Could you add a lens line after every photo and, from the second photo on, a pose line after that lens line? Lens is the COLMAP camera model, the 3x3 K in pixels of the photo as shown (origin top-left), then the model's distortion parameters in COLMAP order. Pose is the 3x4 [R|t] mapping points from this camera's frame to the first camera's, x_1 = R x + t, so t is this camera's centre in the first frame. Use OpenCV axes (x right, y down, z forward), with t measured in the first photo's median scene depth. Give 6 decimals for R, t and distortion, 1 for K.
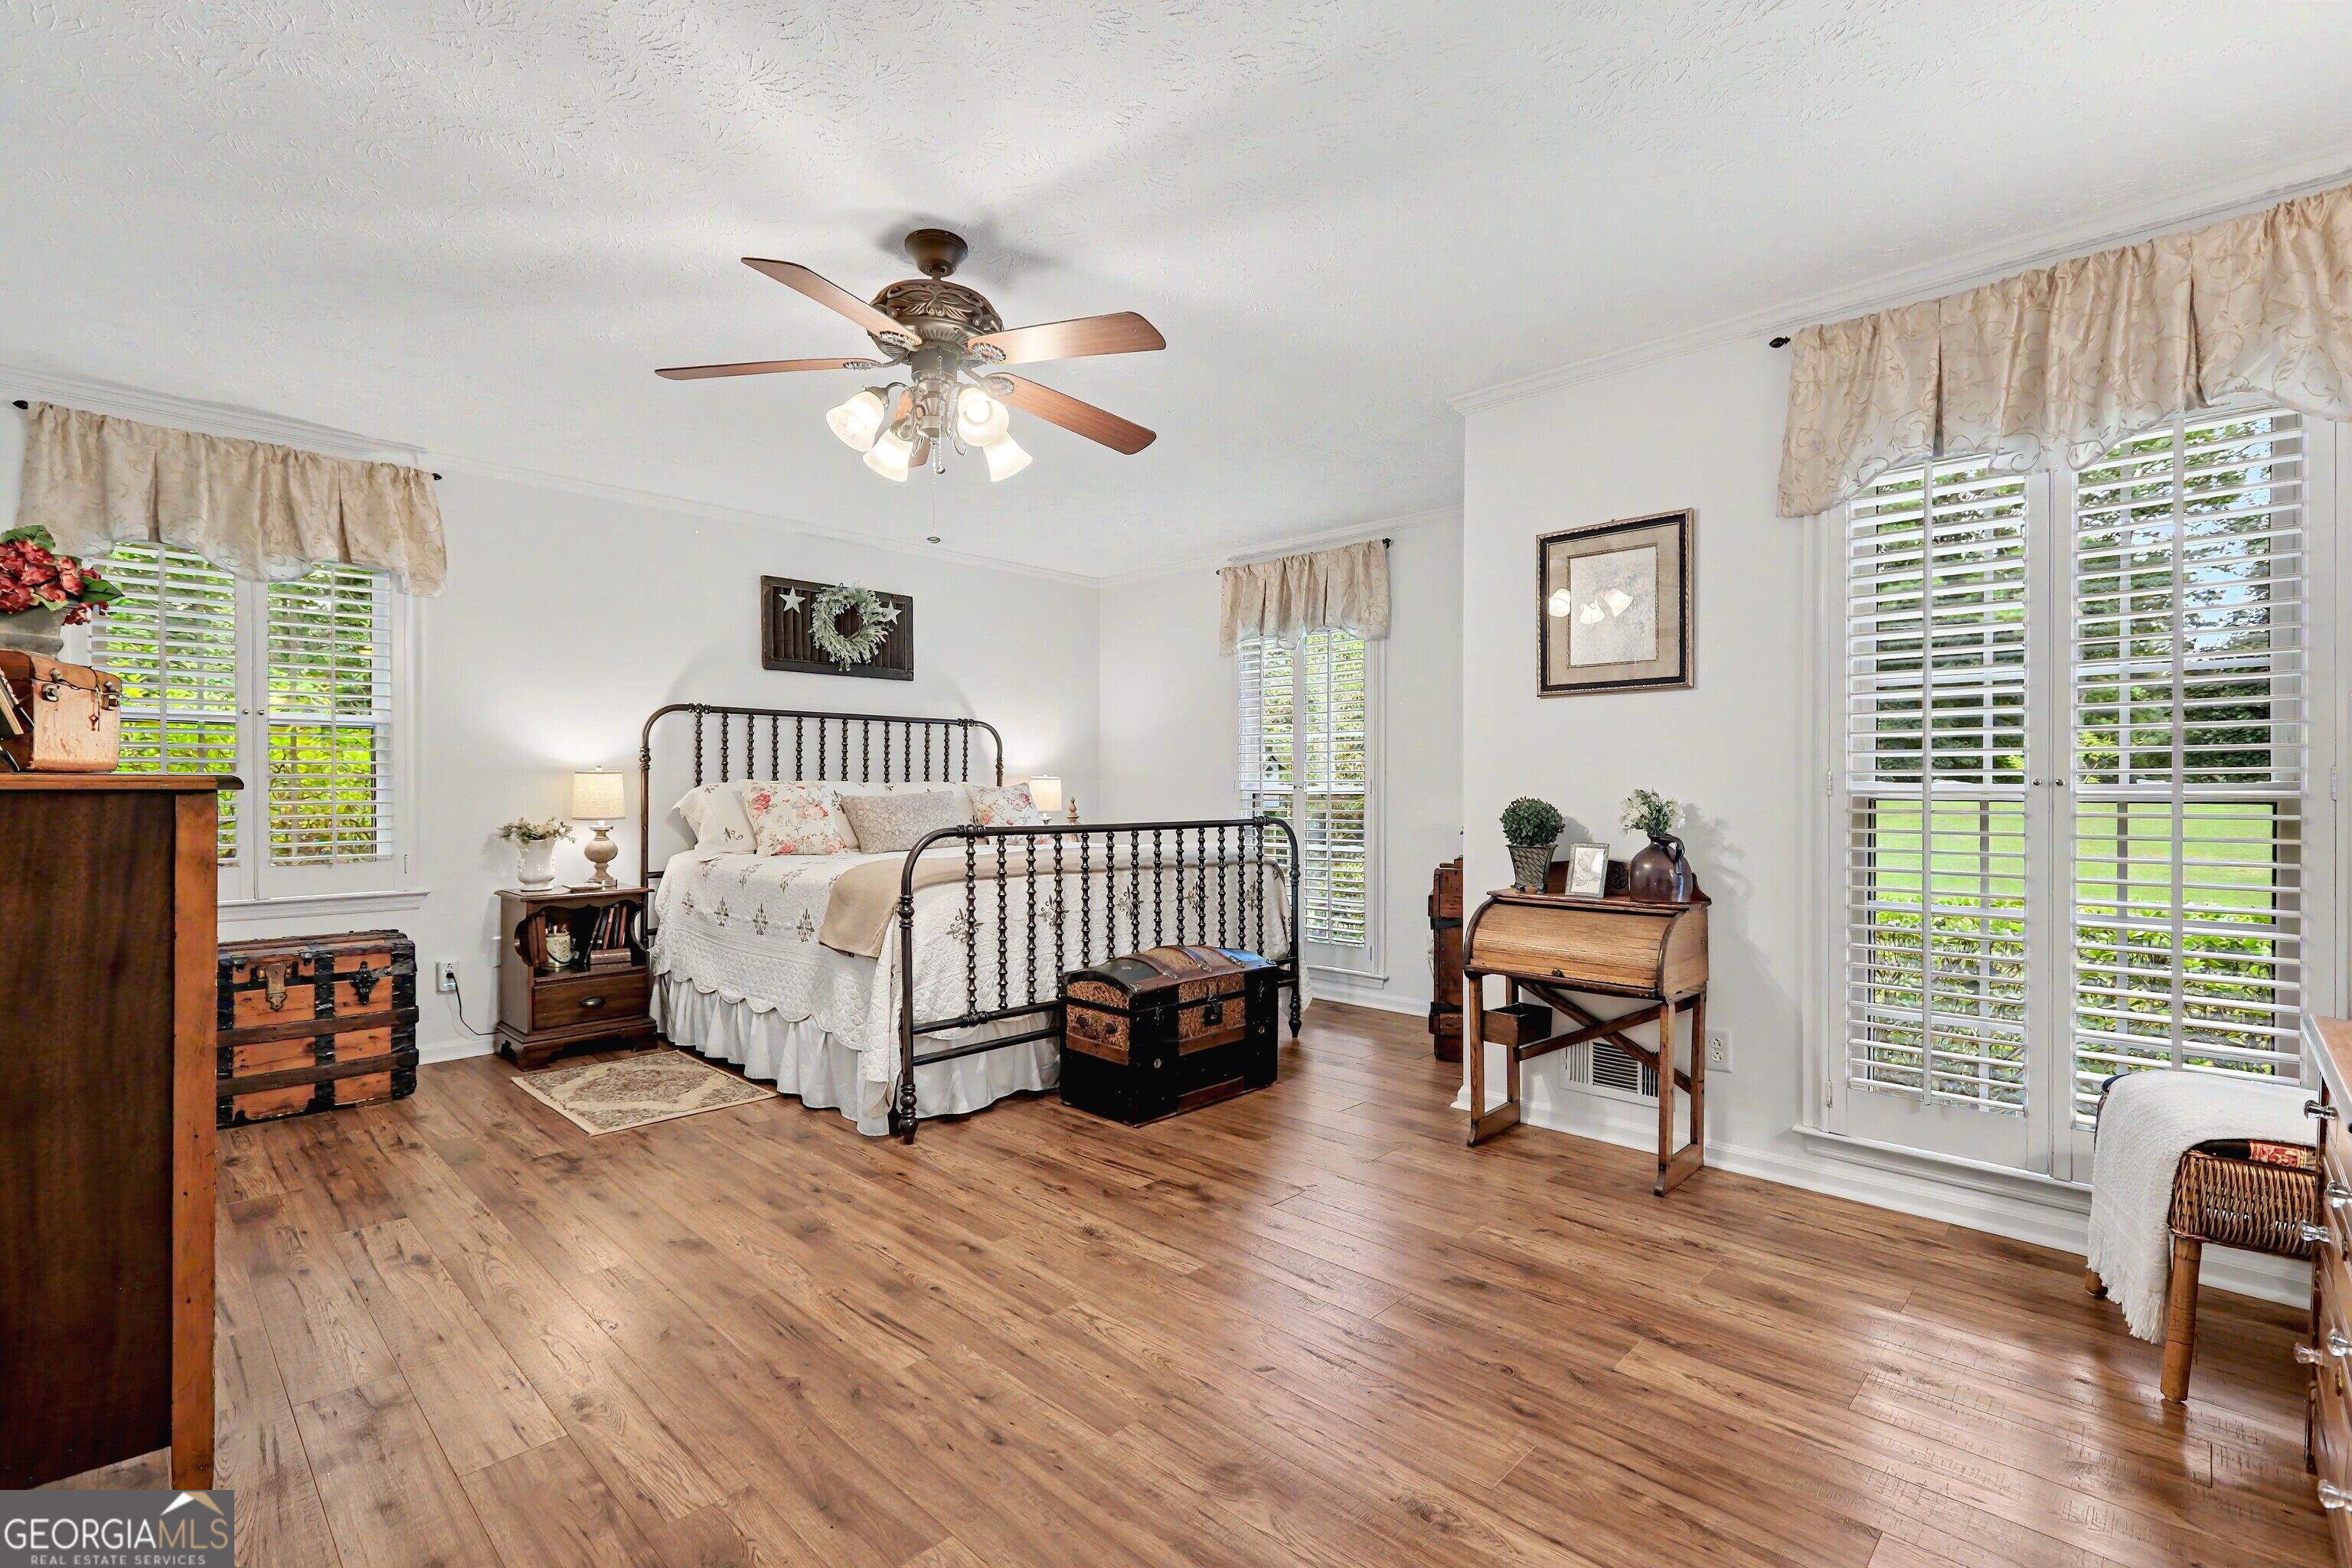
lens RADIAL K [[1076.9, 0, 1167.3], [0, 1076.9, 787.8], [0, 0, 1]] dist [-0.003694, 0.001632]
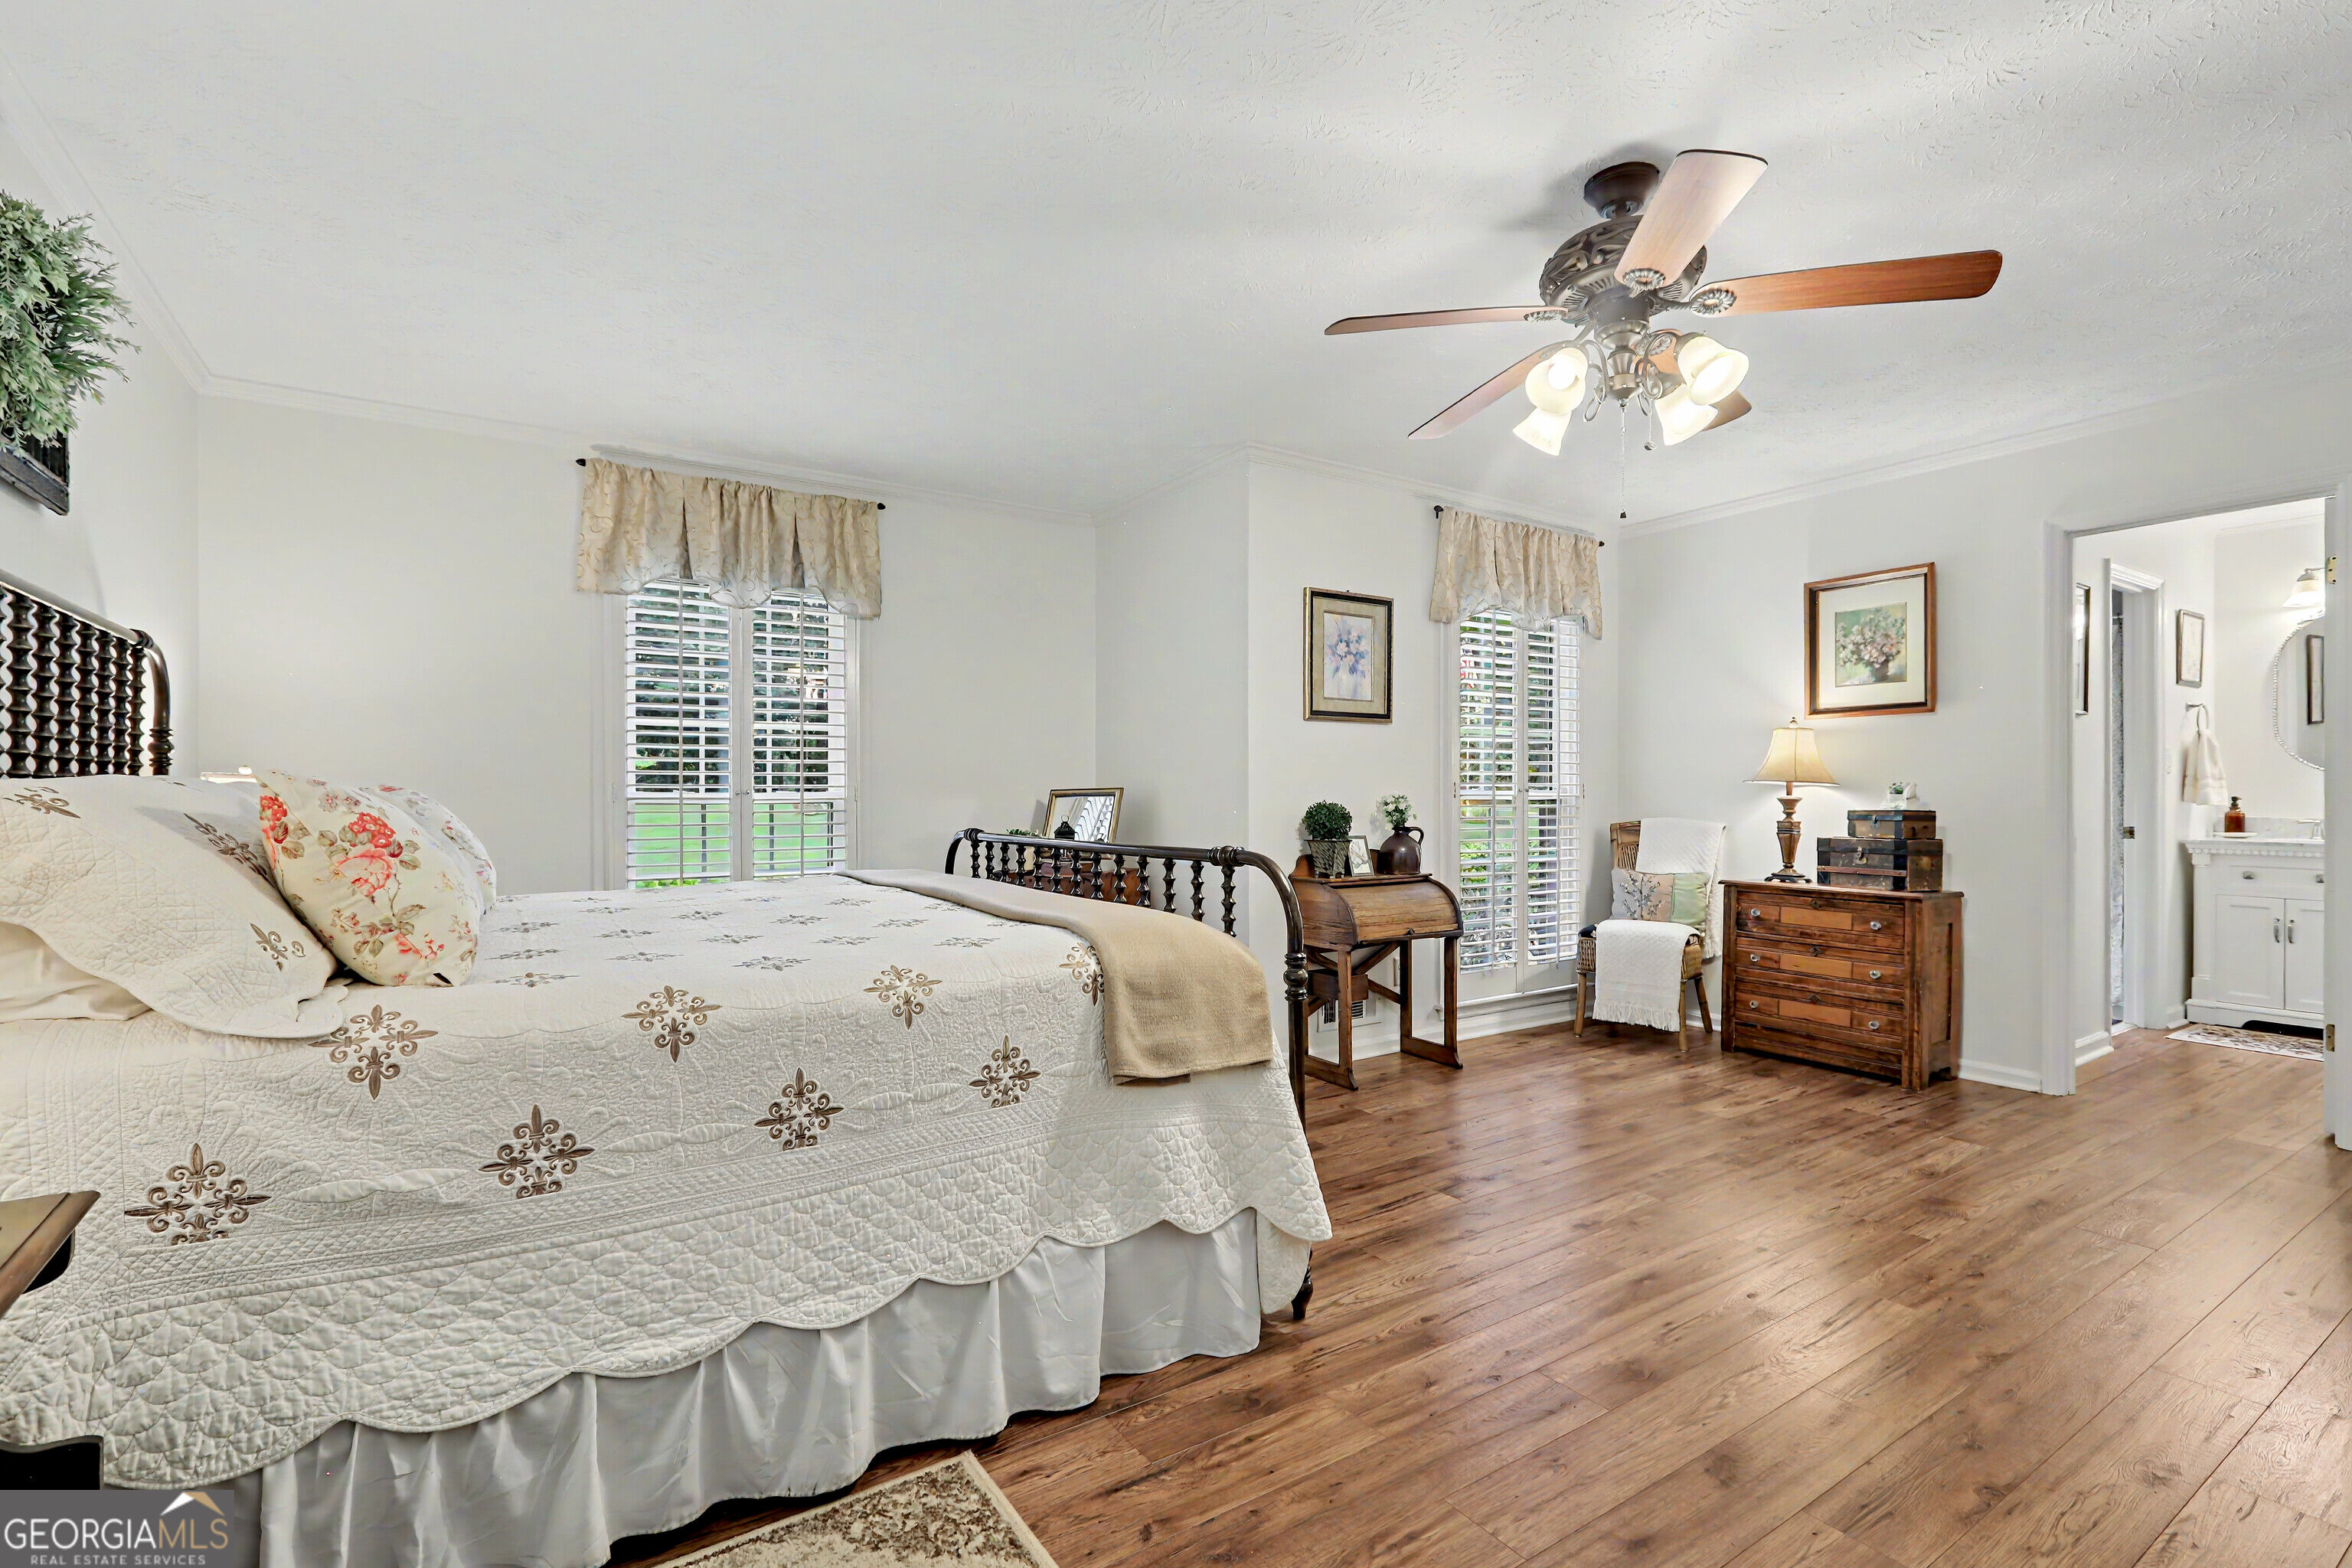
lens RADIAL K [[1076.9, 0, 1164.3], [0, 1076.9, 786.3], [0, 0, 1]] dist [-0.003694, 0.001632]
pose [[0.201340, 0.003570, 0.979515, -0.983984], [0.000950, 0.999992, -0.003840, -0.002918], [-0.979521, 0.001704, 0.201335, 1.004964]]
